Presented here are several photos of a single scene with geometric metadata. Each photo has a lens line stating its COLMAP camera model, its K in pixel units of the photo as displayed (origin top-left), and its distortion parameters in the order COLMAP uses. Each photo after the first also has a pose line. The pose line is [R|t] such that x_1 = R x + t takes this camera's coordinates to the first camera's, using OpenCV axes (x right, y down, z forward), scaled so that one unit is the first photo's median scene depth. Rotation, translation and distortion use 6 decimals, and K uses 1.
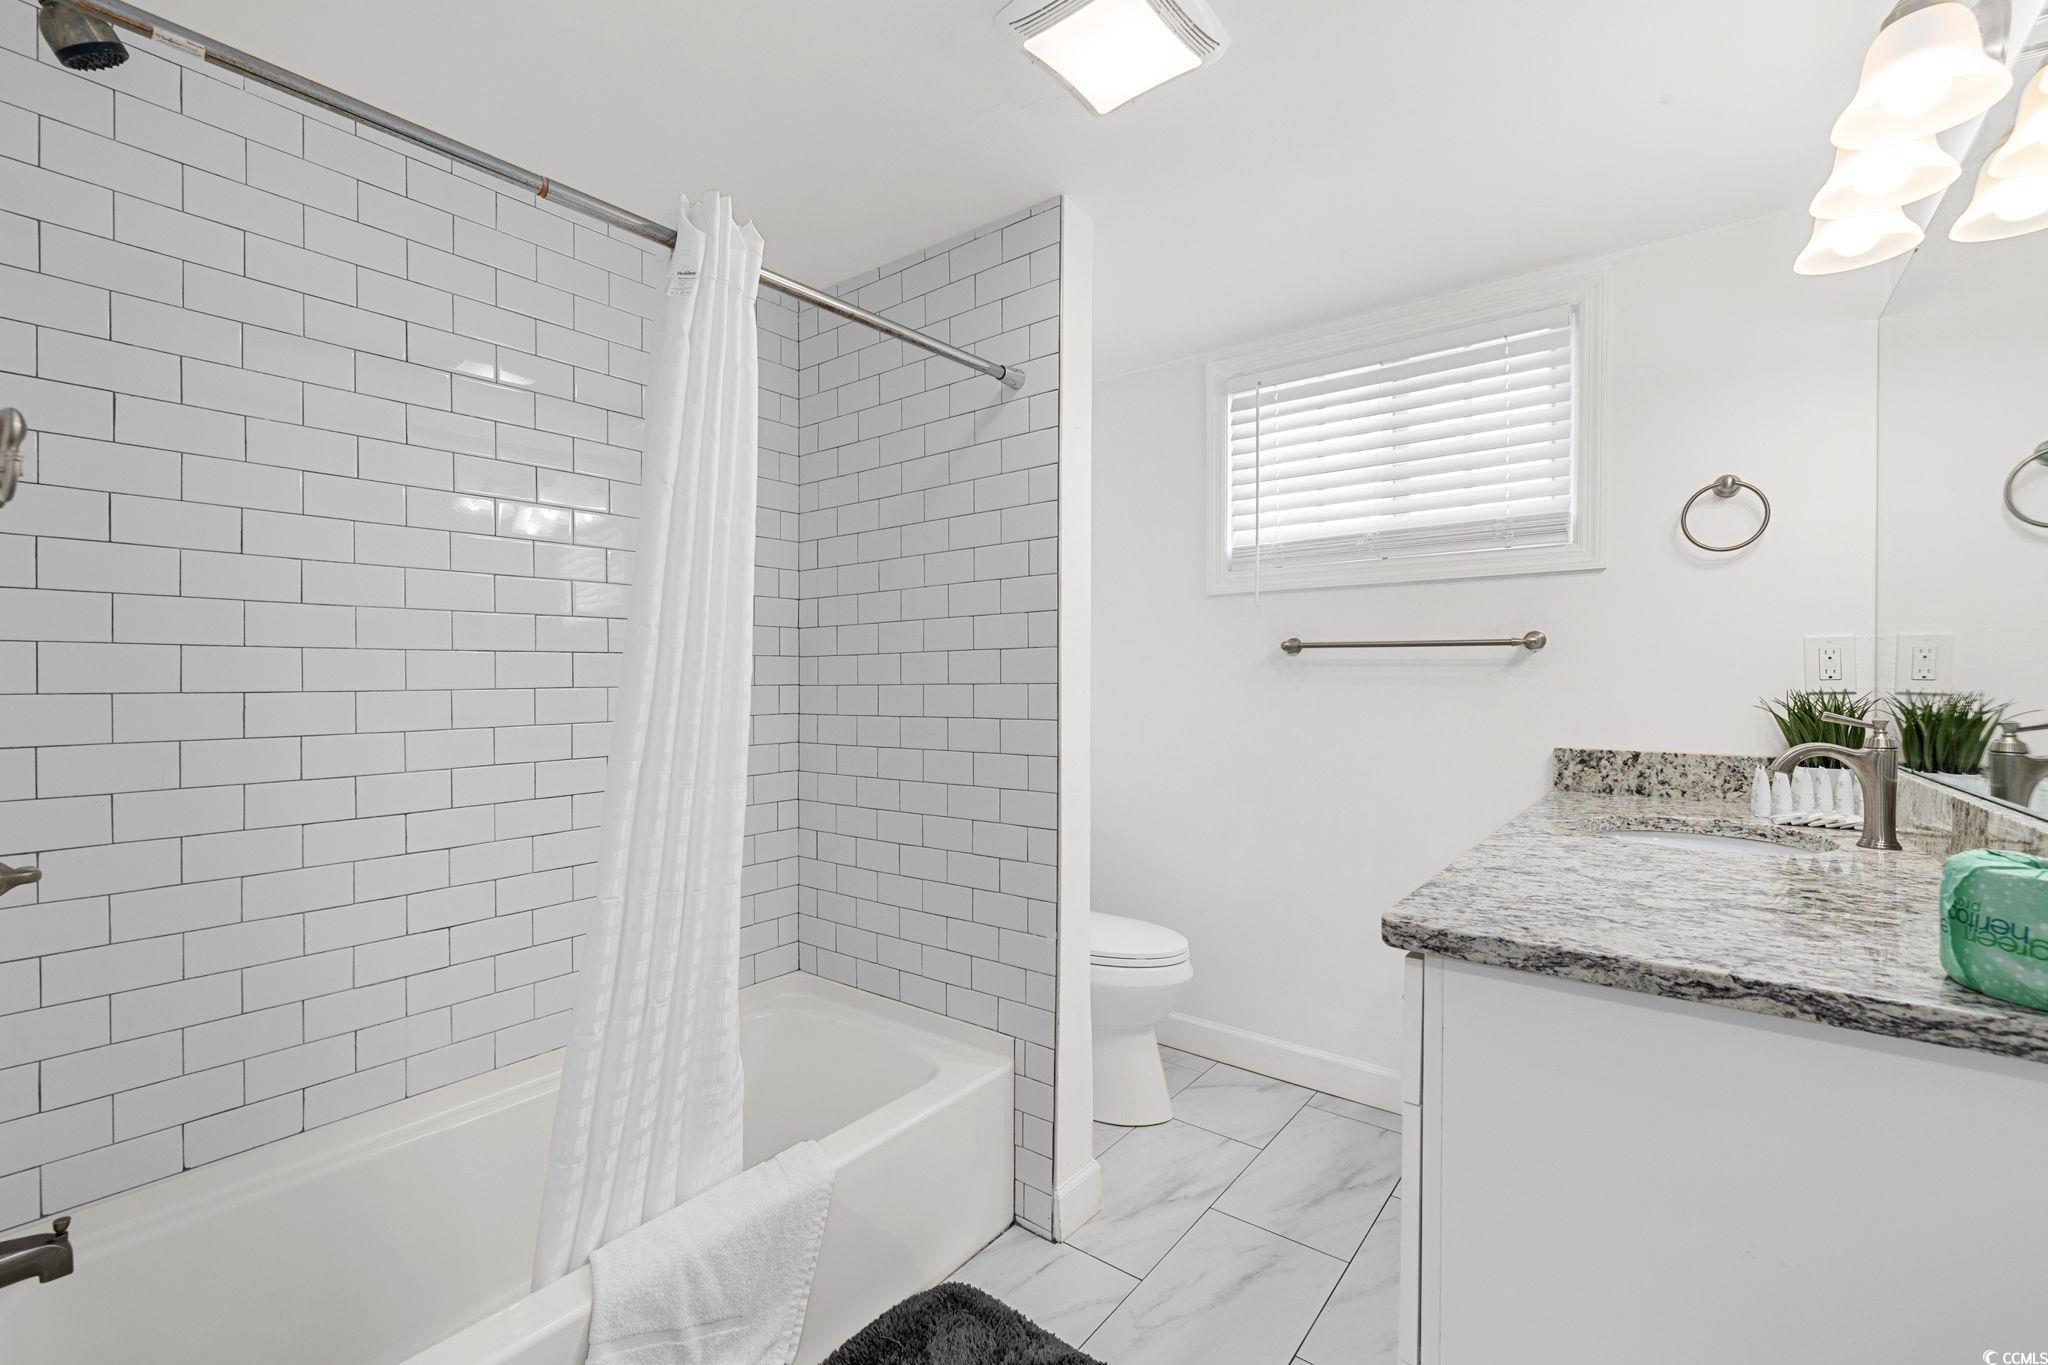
lens RADIAL K [[881.7, 0, 1022.1], [0, 881.7, 685.3], [0, 0, 1]] dist [0.000130, 0.000480]
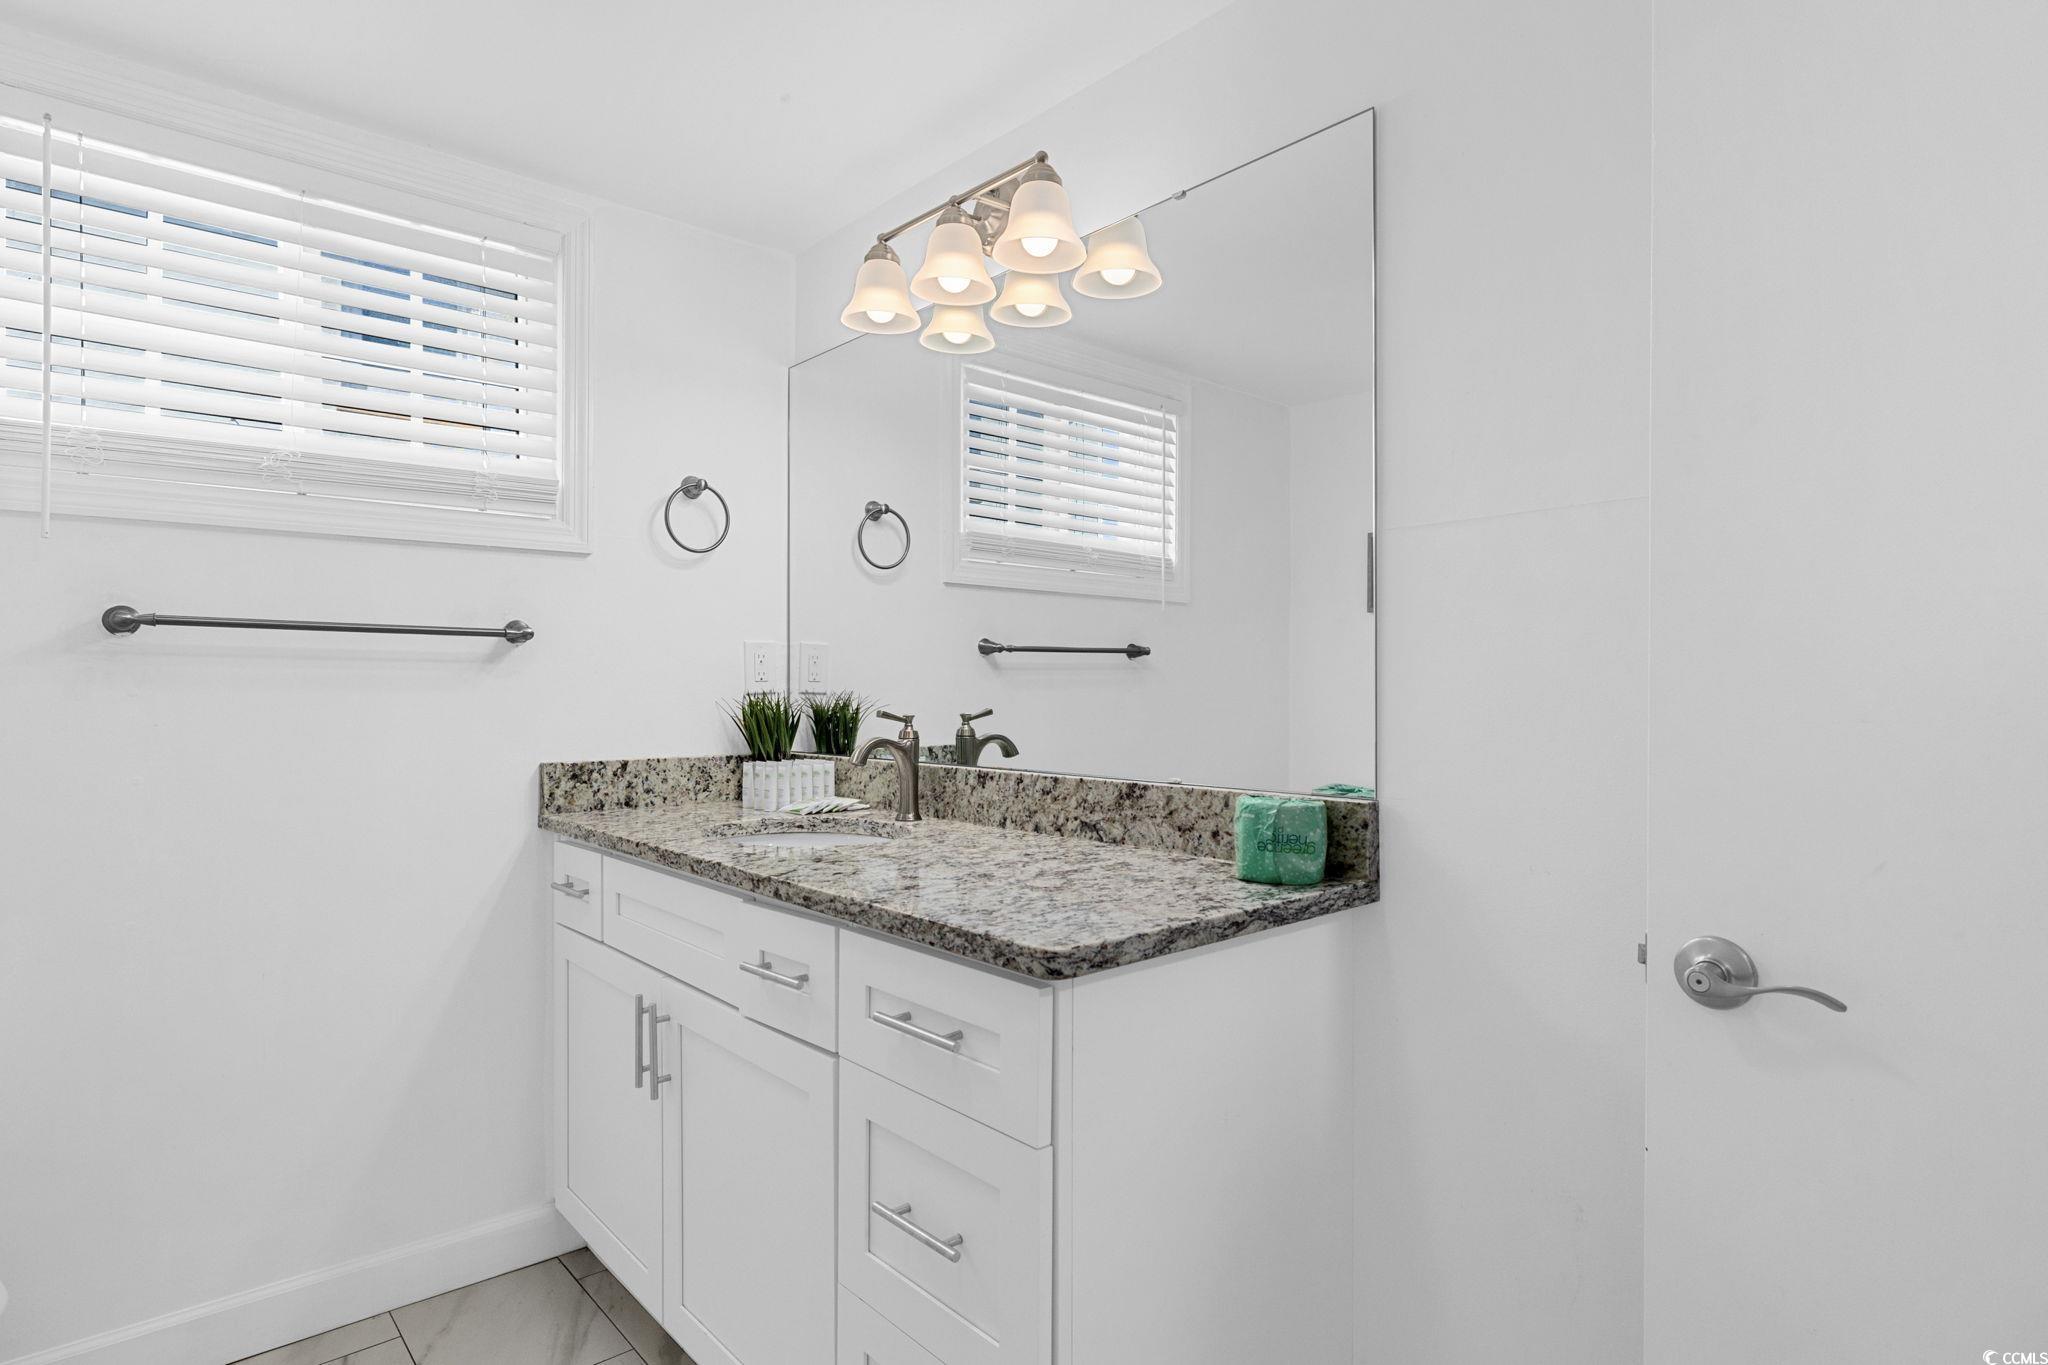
lens RADIAL K [[1082.0, 0, 1027.1], [0, 1082.0, 686.8], [0, 0, 1]] dist [-0.003969, -0.000672]
pose [[0.180390, -0.007091, 0.983570, -0.332155], [0.001197, 0.999975, 0.006990, -0.007962], [-0.983594, -0.000083, 0.180394, 0.397267]]
